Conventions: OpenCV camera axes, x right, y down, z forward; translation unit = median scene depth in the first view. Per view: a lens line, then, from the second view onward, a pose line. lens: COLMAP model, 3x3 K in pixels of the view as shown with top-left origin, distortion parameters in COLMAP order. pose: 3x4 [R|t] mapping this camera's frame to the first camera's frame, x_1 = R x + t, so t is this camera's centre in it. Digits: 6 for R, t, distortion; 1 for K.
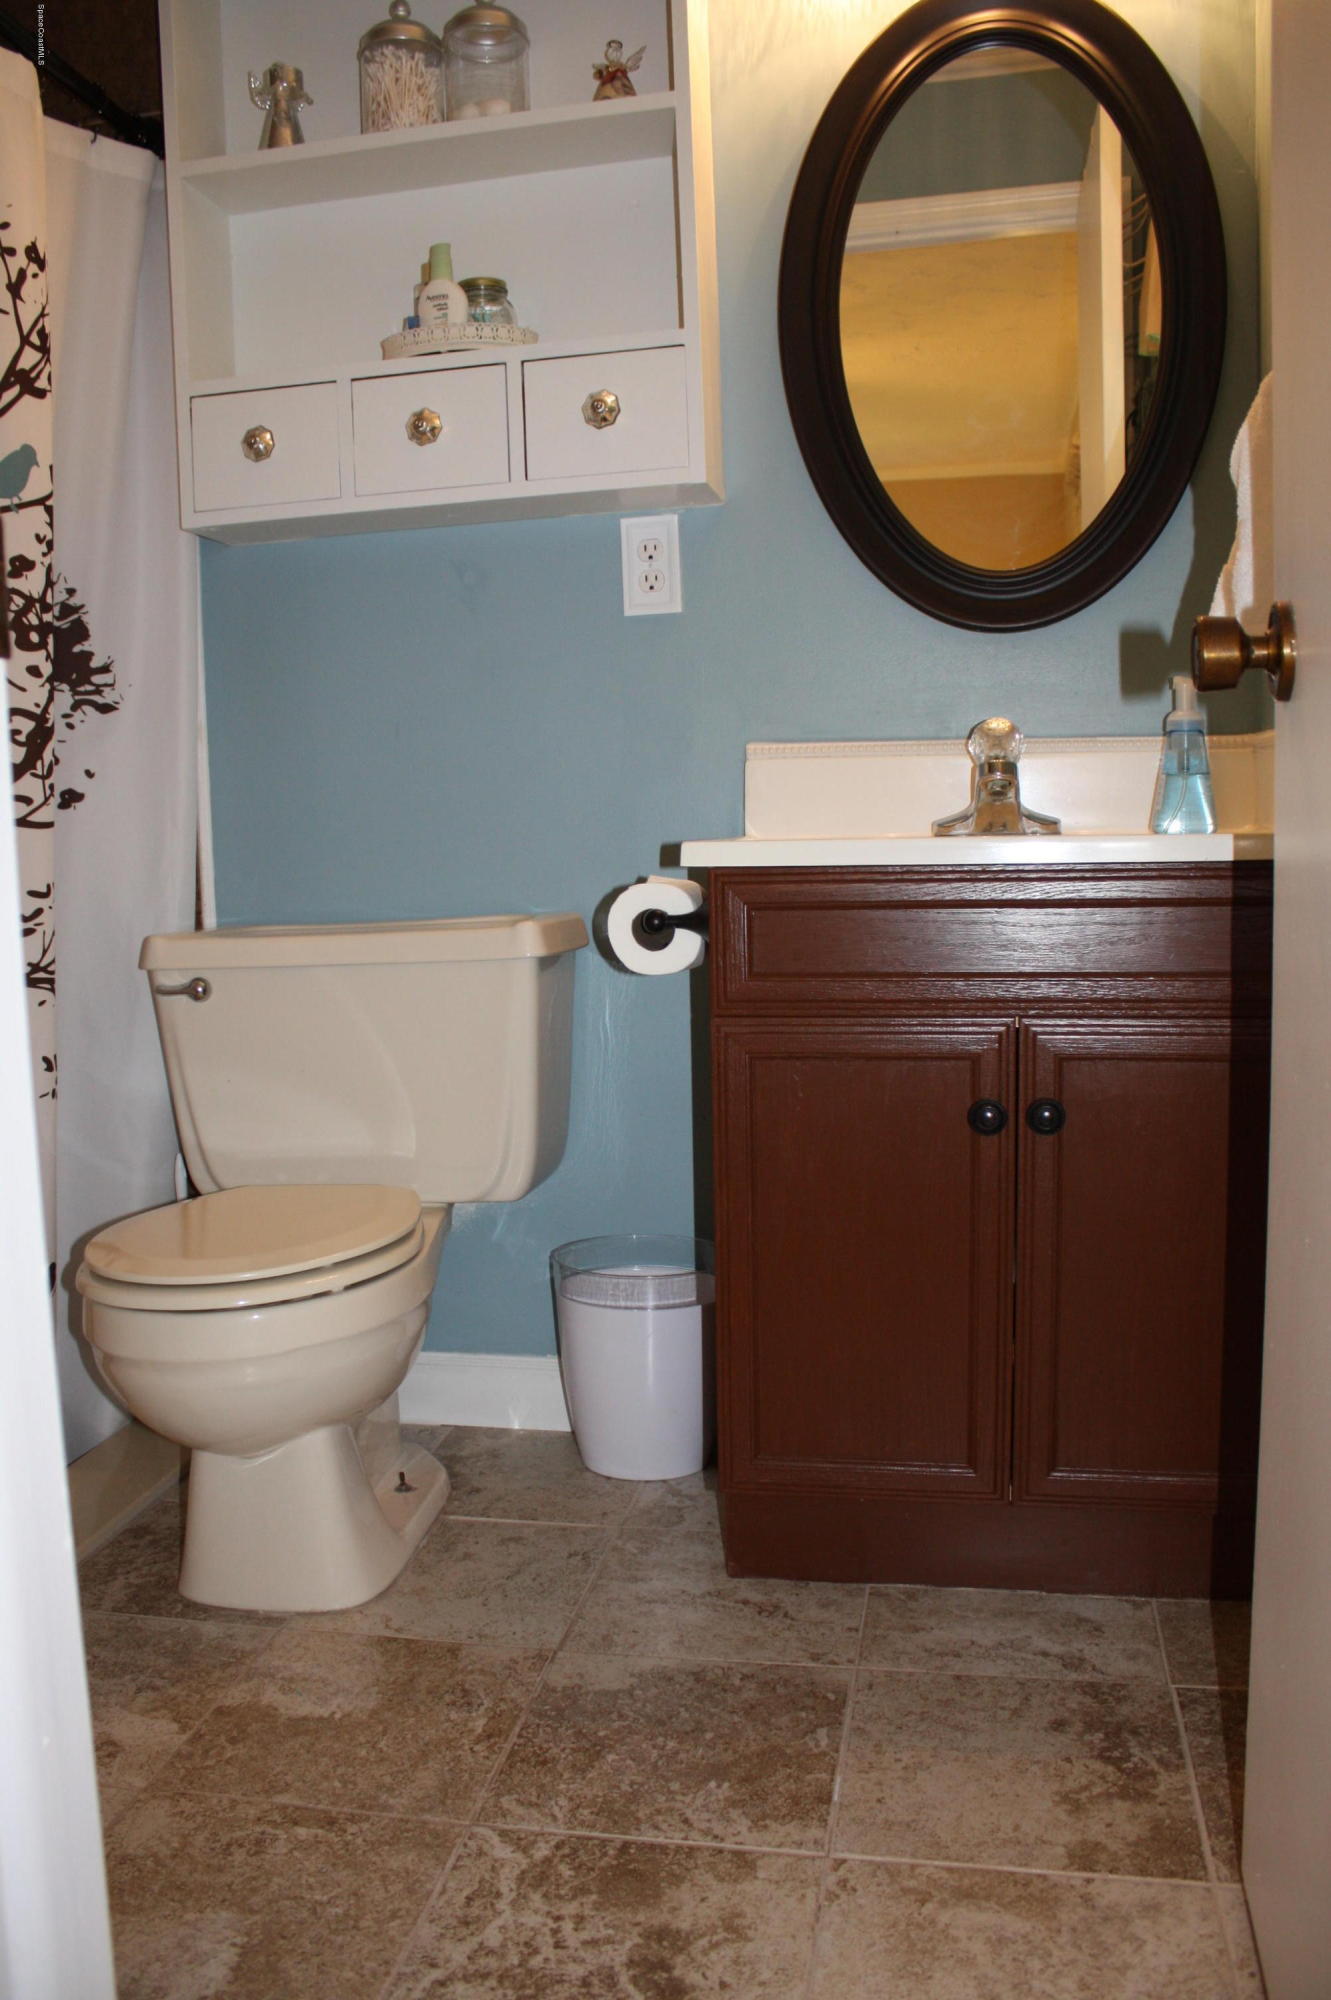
lens RADIAL K [[1668.2, 0, 654.4], [0, 1668.2, 1010.4], [0, 0, 1]] dist [-0.170817, 0.153530]
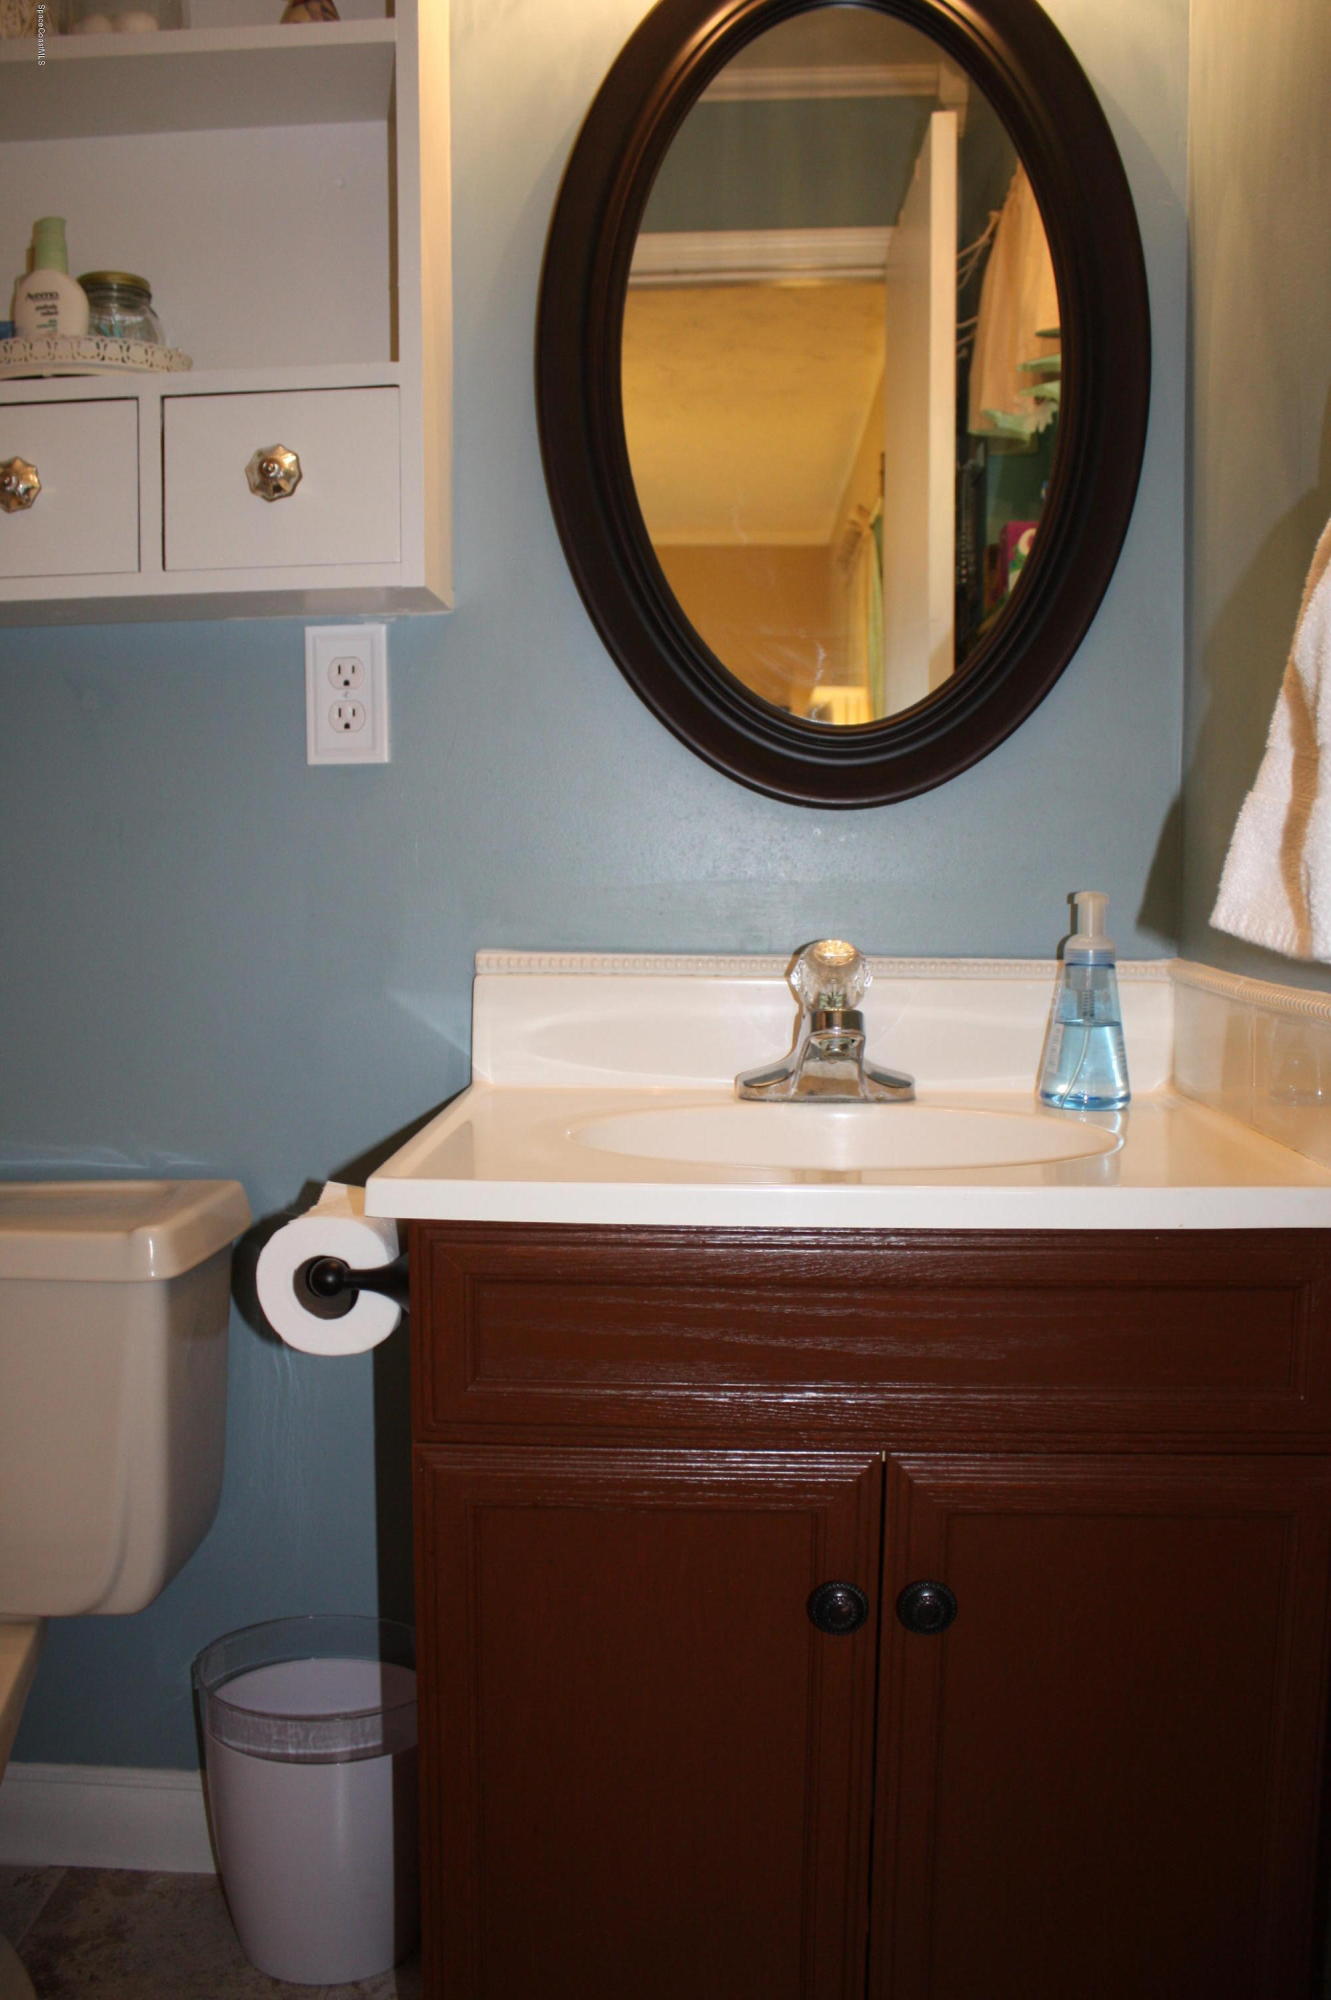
lens RADIAL K [[1668.2, 0, 654.4], [0, 1668.2, 1010.4], [0, 0, 1]] dist [-0.170817, 0.153530]
pose [[0.987960, 0.015425, 0.153941, 0.022549], [-0.011345, 0.999562, -0.027345, -0.122676], [-0.154295, 0.025269, 0.987702, 0.299082]]
